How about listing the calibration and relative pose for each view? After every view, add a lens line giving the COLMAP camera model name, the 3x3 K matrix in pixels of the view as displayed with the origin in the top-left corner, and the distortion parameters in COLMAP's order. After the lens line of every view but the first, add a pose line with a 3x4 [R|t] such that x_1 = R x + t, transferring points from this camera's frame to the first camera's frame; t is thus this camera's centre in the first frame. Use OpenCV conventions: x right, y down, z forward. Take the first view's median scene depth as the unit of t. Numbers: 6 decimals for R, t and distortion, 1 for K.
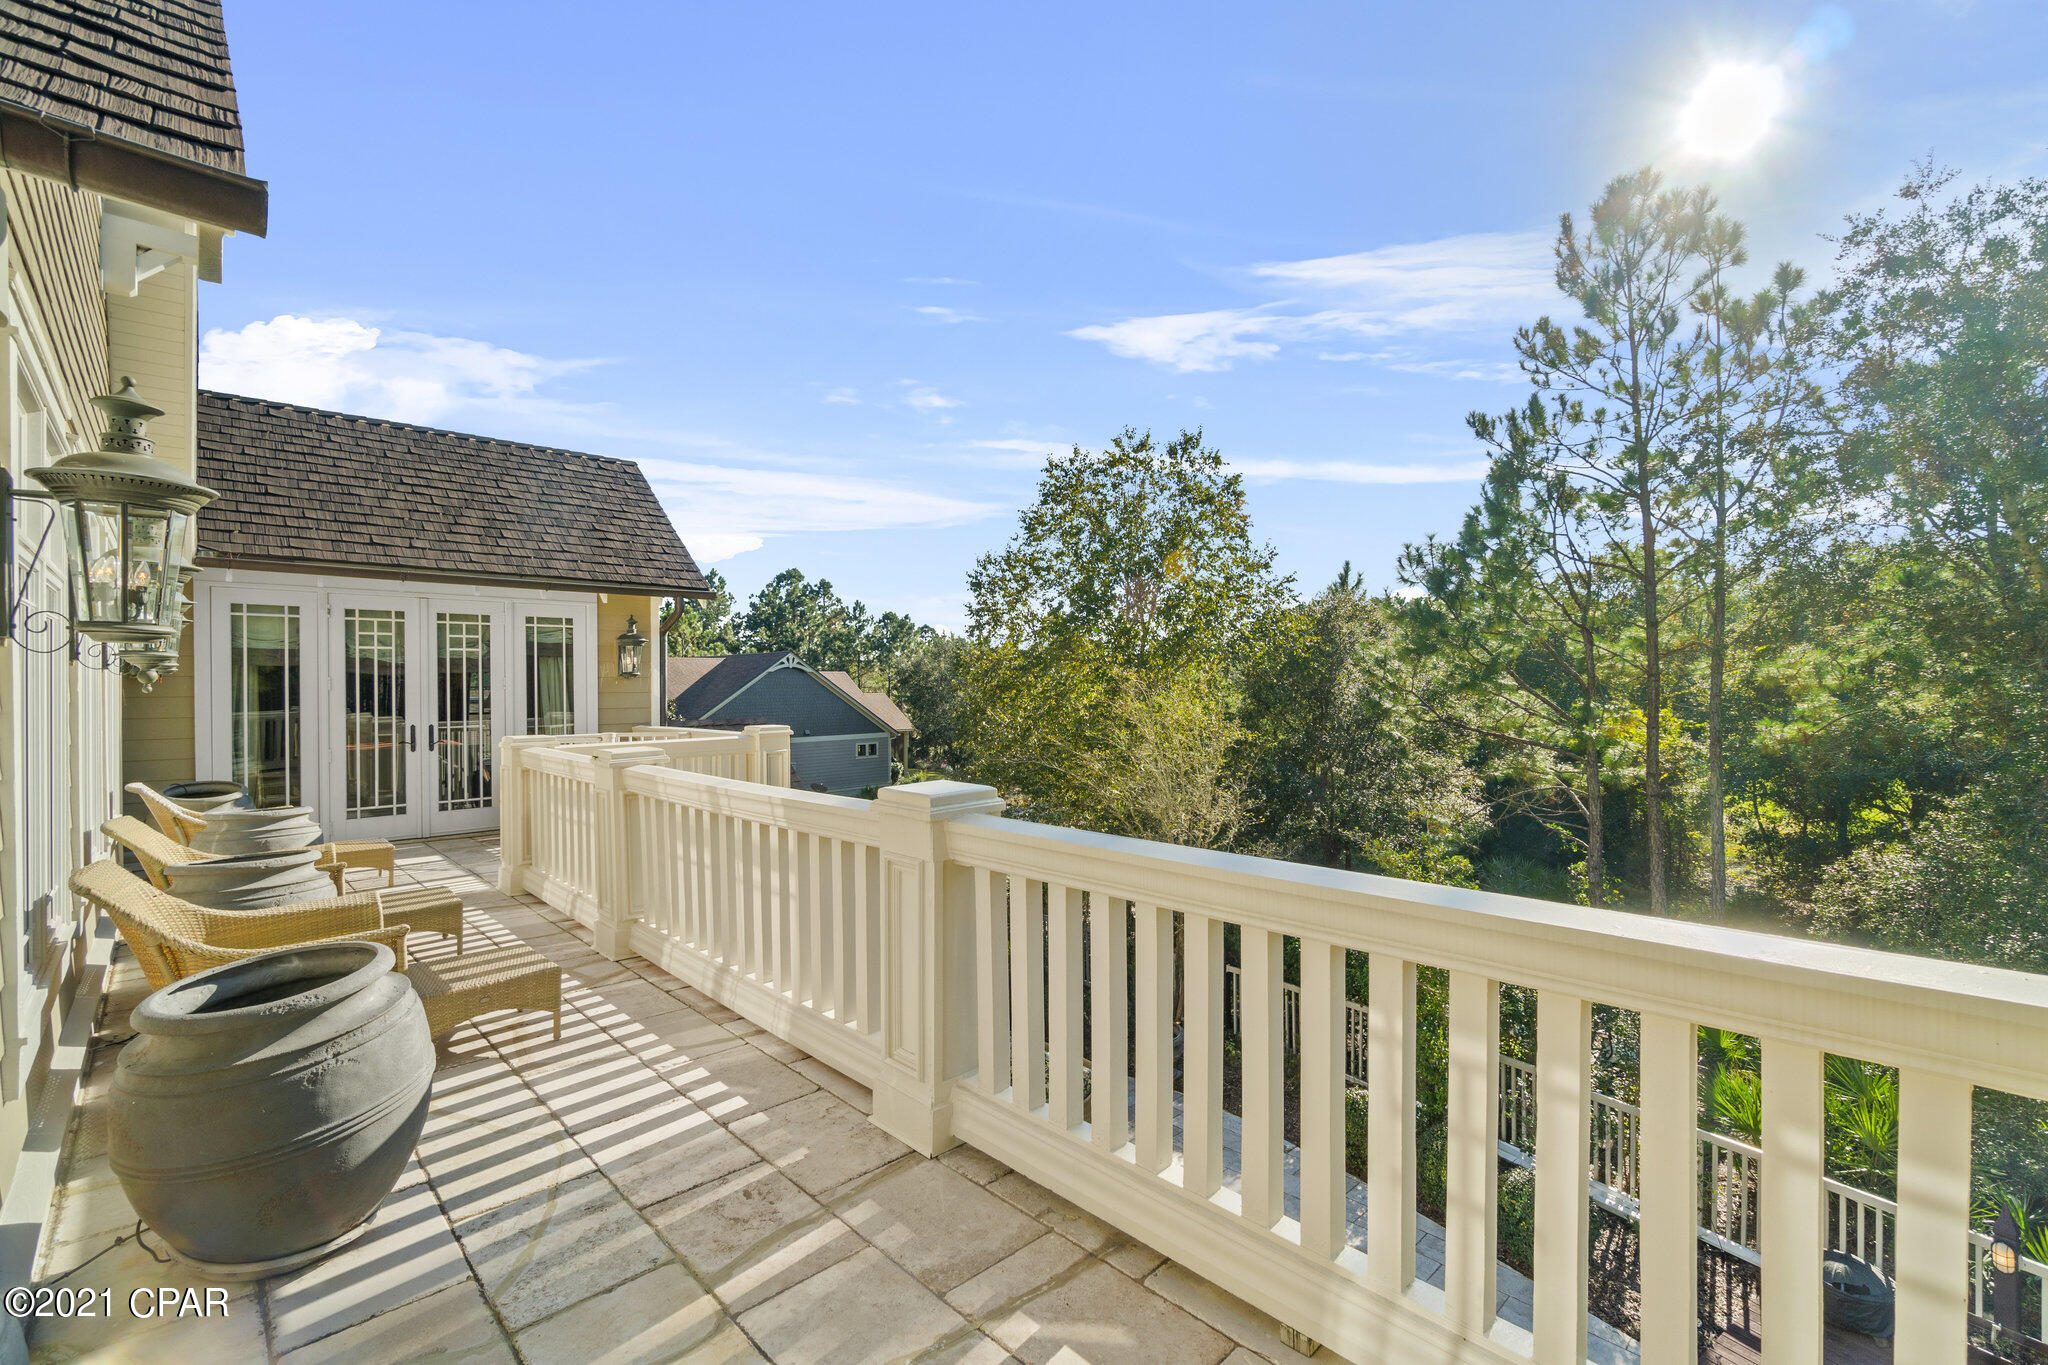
lens RADIAL K [[883.6, 0, 1029.3], [0, 883.6, 685.7], [0, 0, 1]] dist [0.000890, -0.000837]
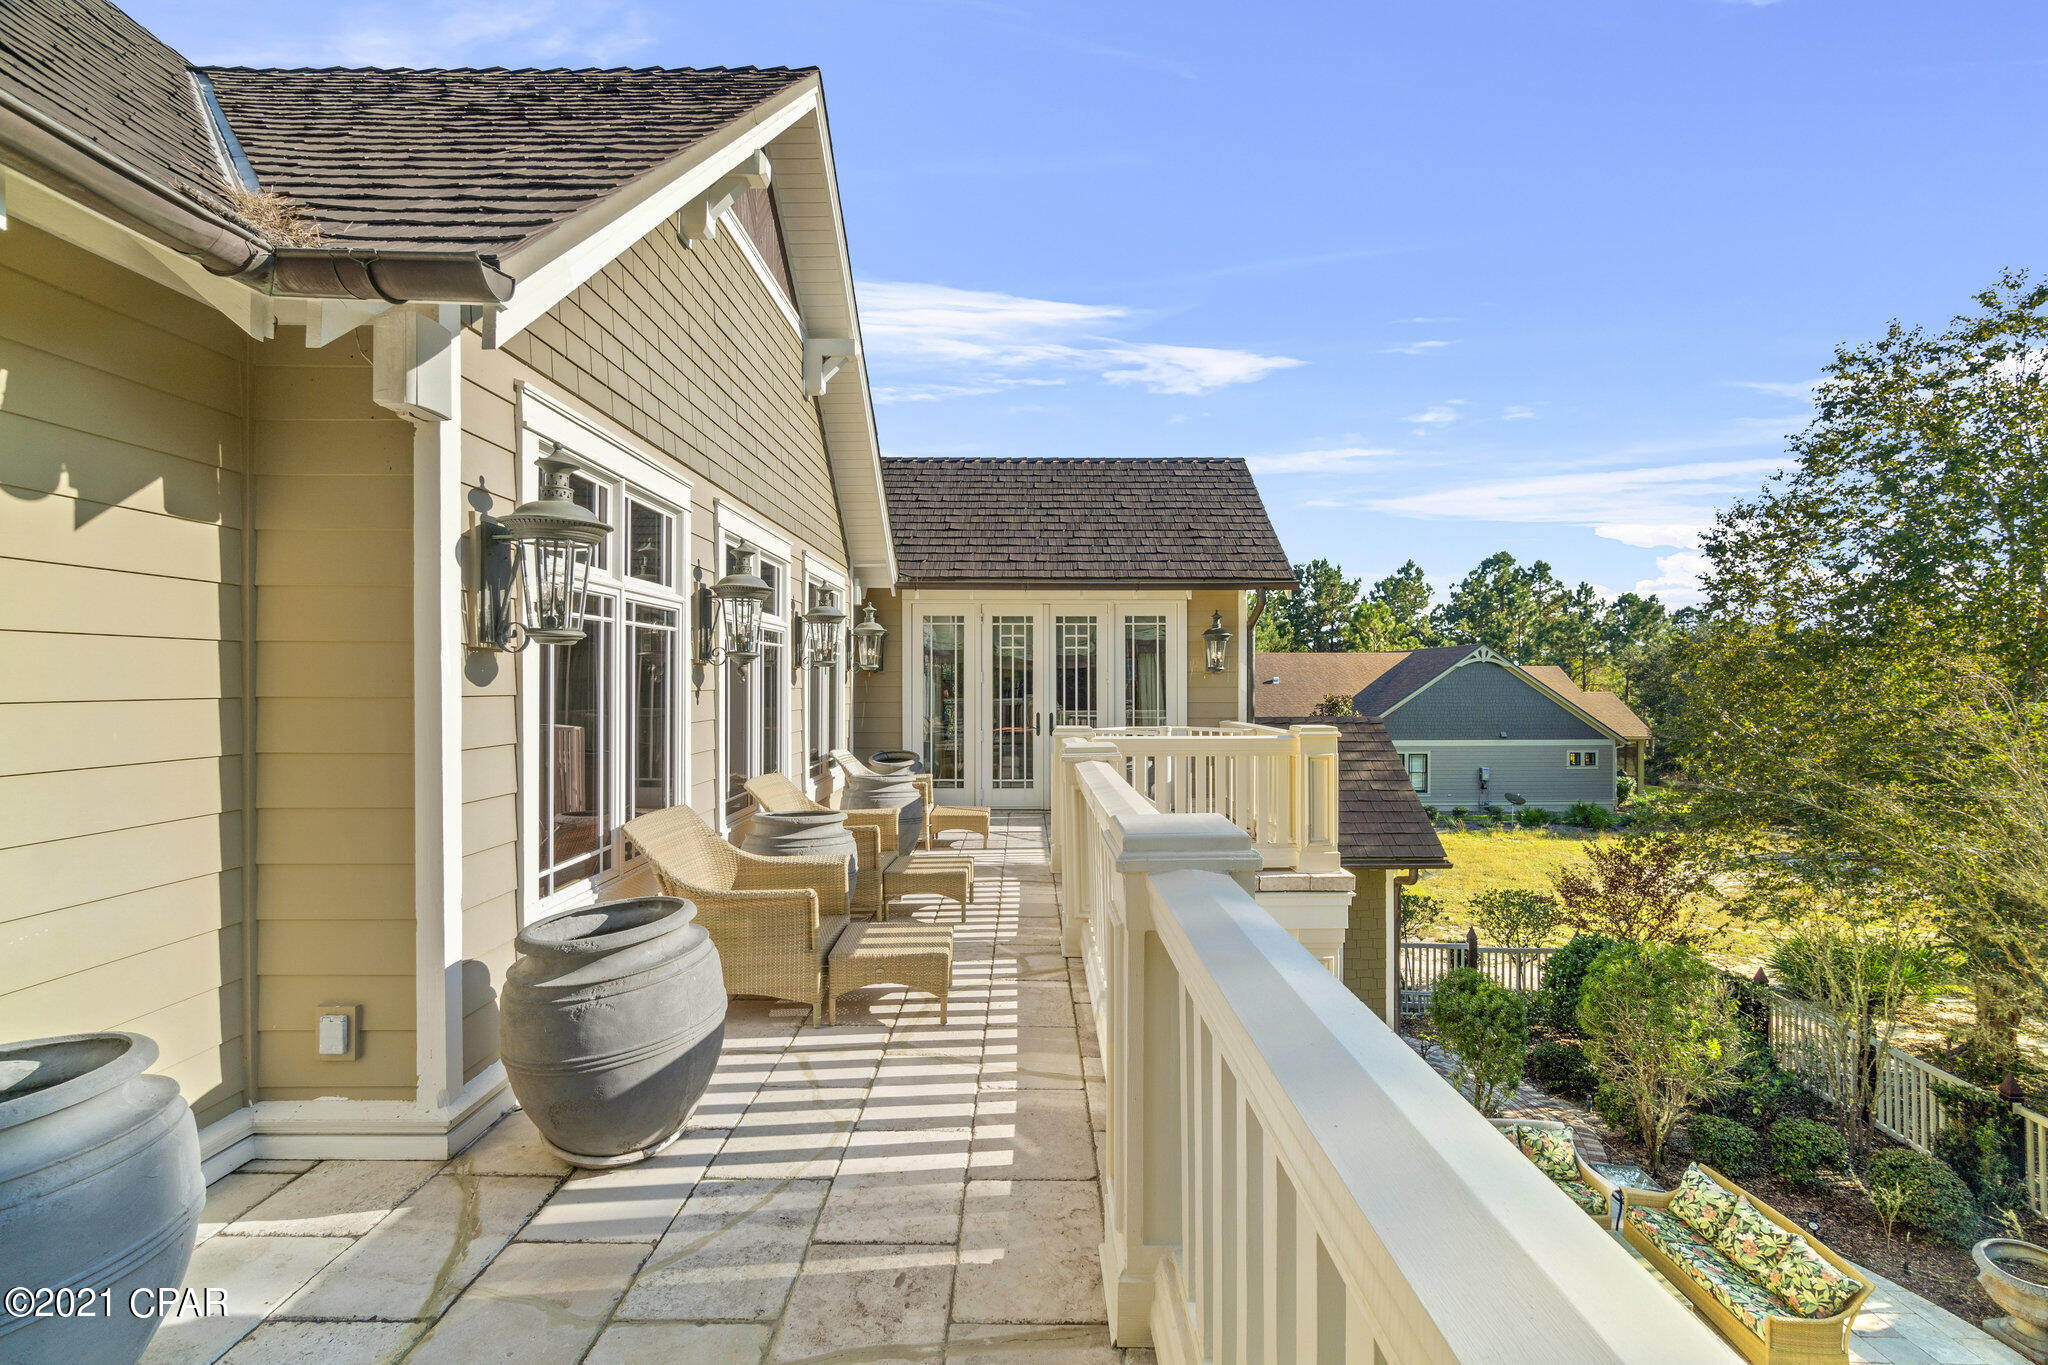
lens RADIAL K [[883.6, 0, 1022.2], [0, 883.6, 685.7], [0, 0, 1]] dist [0.000890, -0.000837]
pose [[0.714994, 0.009578, -0.699065, 0.097594], [-0.006067, 0.999954, 0.007495, -0.000278], [0.699104, -0.001117, 0.715019, 0.132814]]
